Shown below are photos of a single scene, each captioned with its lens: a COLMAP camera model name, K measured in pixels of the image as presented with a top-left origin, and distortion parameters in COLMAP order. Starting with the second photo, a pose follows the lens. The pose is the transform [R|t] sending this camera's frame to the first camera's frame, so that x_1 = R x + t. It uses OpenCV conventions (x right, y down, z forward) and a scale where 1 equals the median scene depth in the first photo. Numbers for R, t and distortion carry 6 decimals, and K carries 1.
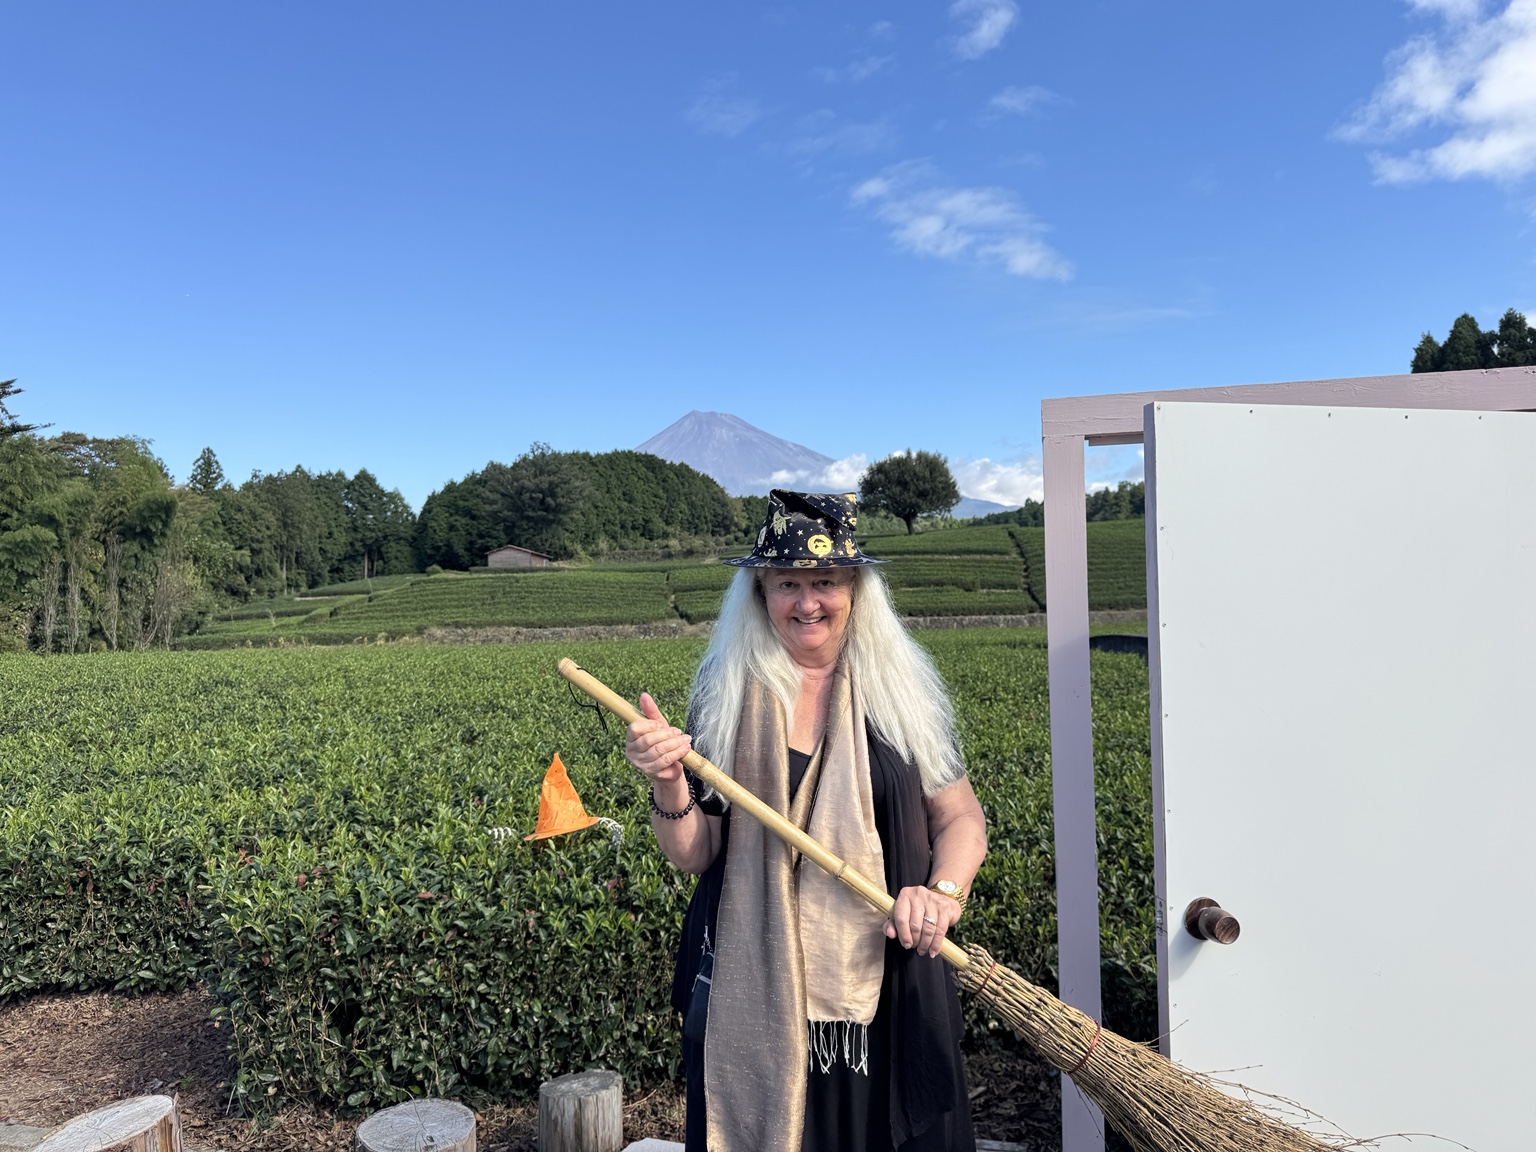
lens RADIAL K [[1105.7, 0, 761.3], [0, 1105.7, 580.8], [0, 0, 1]] dist [0.168373, -0.314551]
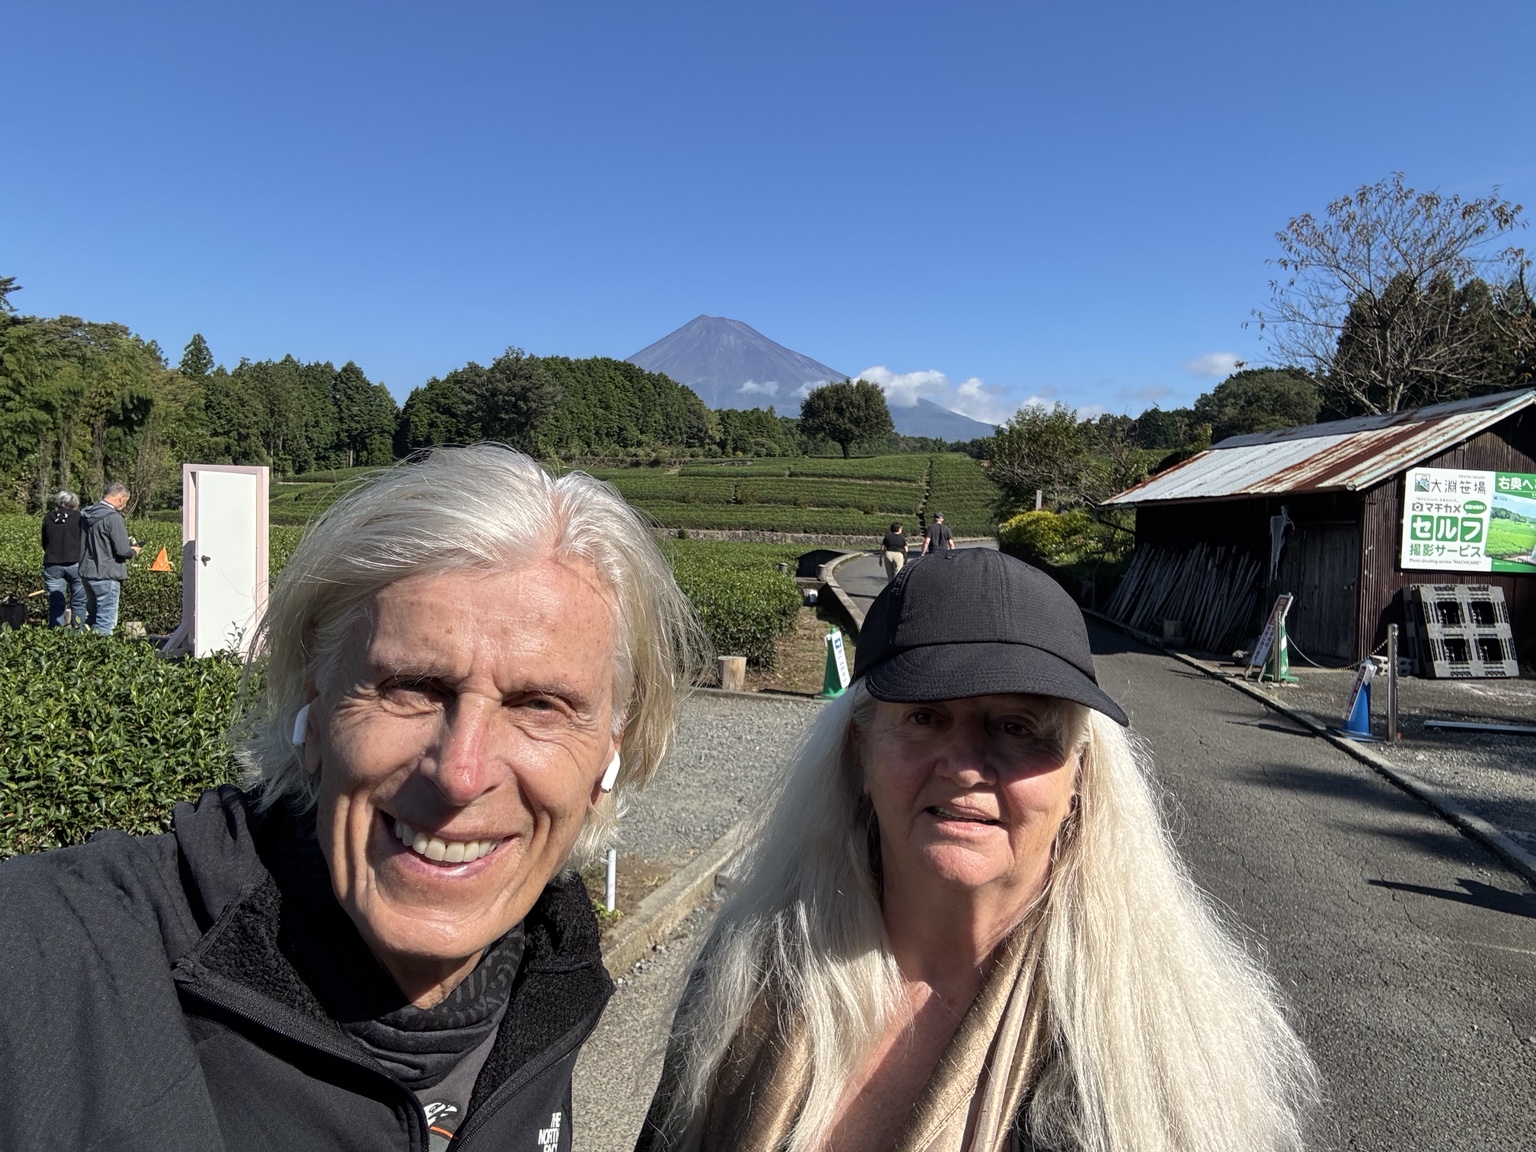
lens RADIAL K [[1155.2, 0, 769.9], [0, 1155.2, 611.2], [0, 0, 1]] dist [0.178813, -0.289184]
pose [[0.998101, 0.059111, -0.017318, 0.076829], [-0.057055, 0.993181, 0.101670, -0.003914], [0.023210, -0.100489, 0.994667, -0.115291]]
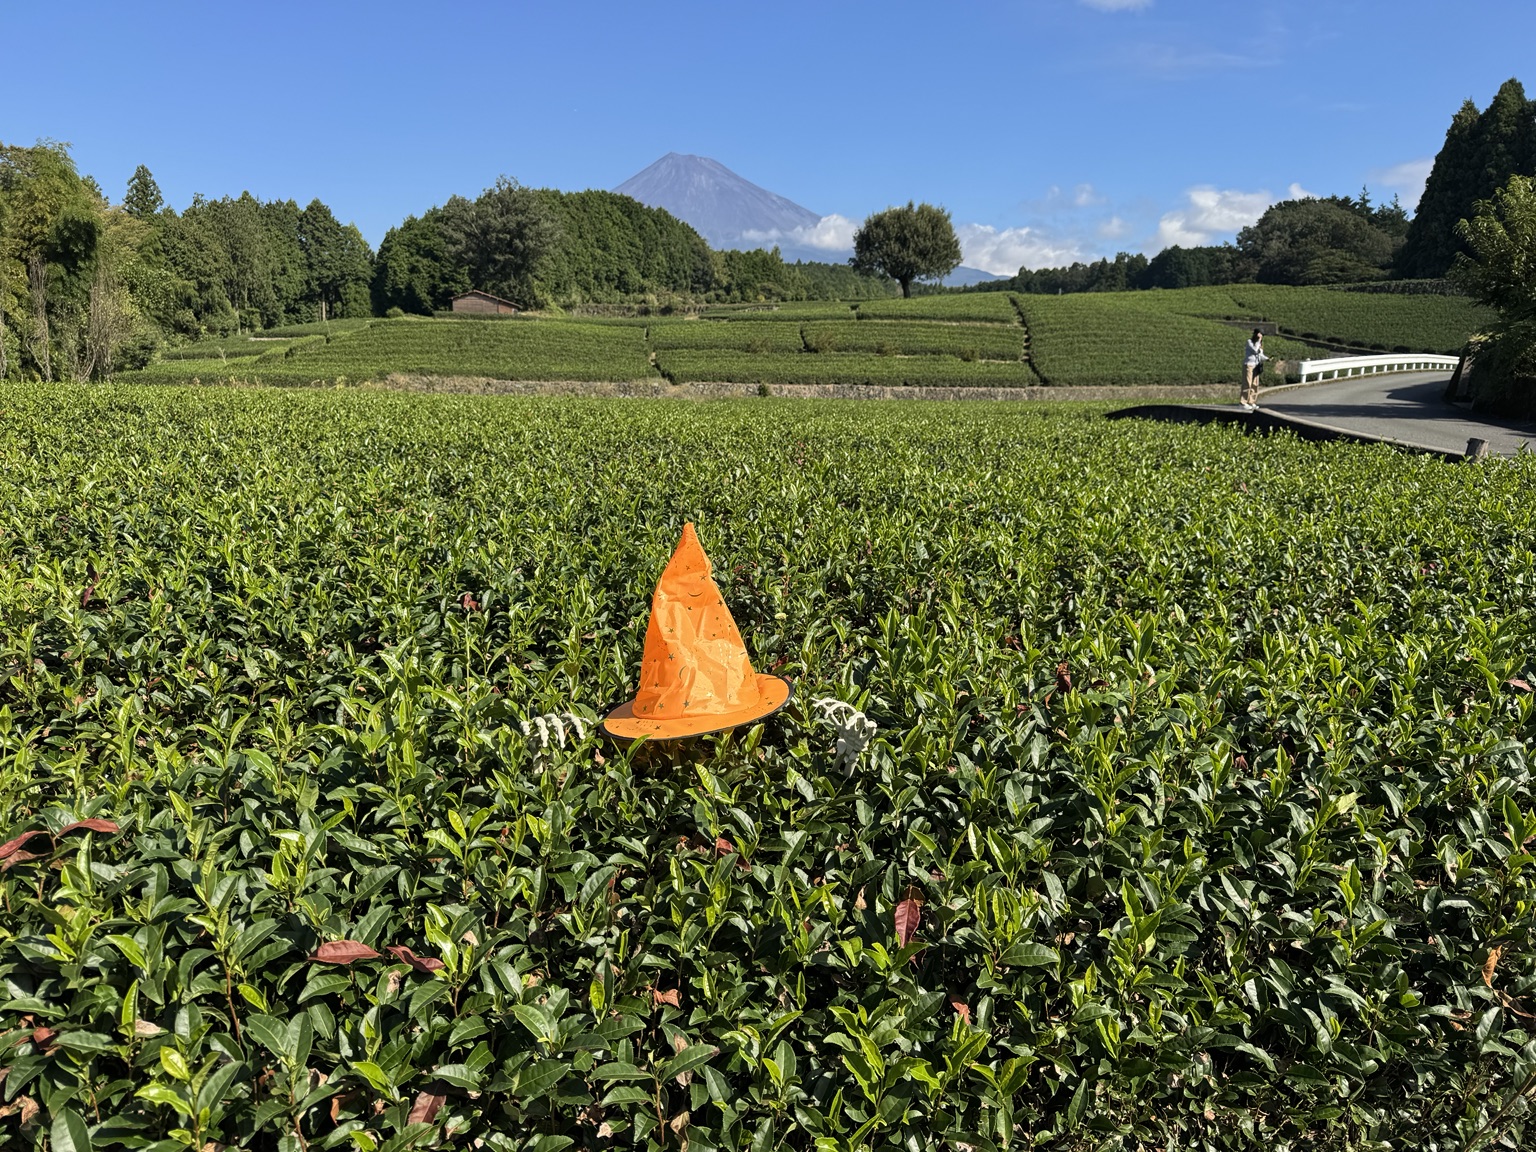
lens RADIAL K [[1098.8, 0, 767.2], [0, 1098.8, 609.2], [0, 0, 1]] dist [0.066663, -0.081989]
pose [[0.998742, 0.033342, 0.037463, -0.007683], [-0.041062, 0.972526, 0.229144, 0.004351], [-0.028794, -0.230394, 0.972671, 0.028377]]
